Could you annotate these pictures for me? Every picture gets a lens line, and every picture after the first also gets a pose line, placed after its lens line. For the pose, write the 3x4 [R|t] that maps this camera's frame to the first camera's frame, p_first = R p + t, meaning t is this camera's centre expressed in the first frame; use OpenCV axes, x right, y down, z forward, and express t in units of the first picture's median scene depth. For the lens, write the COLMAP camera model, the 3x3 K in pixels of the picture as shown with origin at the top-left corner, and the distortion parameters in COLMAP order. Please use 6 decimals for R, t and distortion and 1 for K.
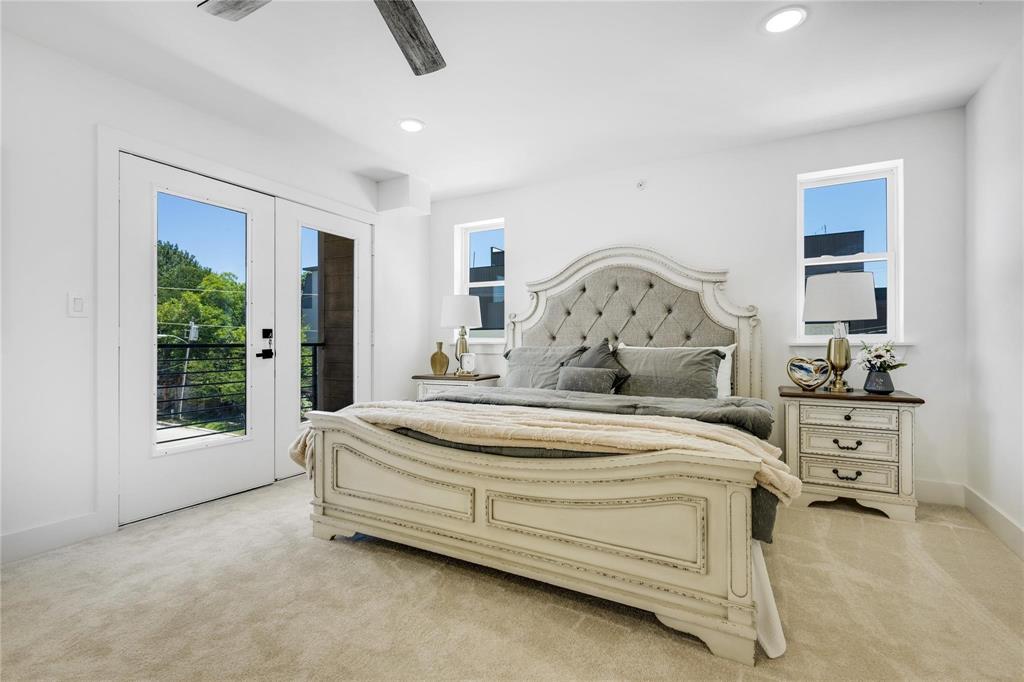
lens RADIAL K [[473.7, 0, 510.8], [0, 473.7, 341.7], [0, 0, 1]] dist [0.004156, -0.002148]
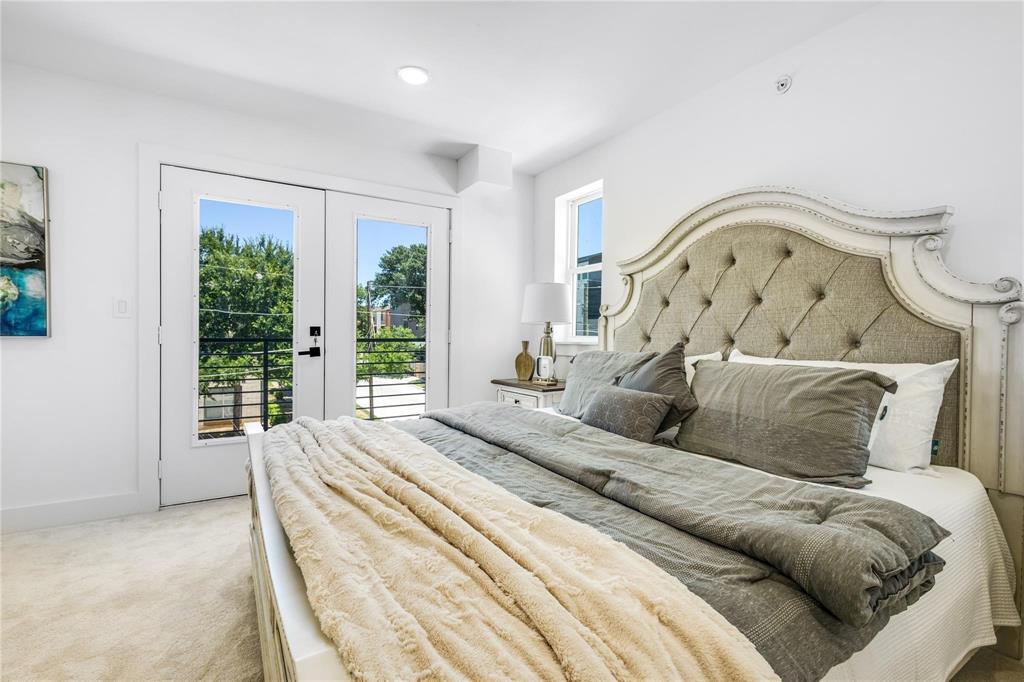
lens RADIAL K [[473.7, 0, 511.2], [0, 473.7, 337.9], [0, 0, 1]] dist [0.004156, -0.002148]
pose [[0.862669, 0.014980, -0.505547, 0.298191], [-0.009905, 0.999870, 0.012726, -0.017649], [0.505672, -0.005970, 0.862705, 0.323510]]
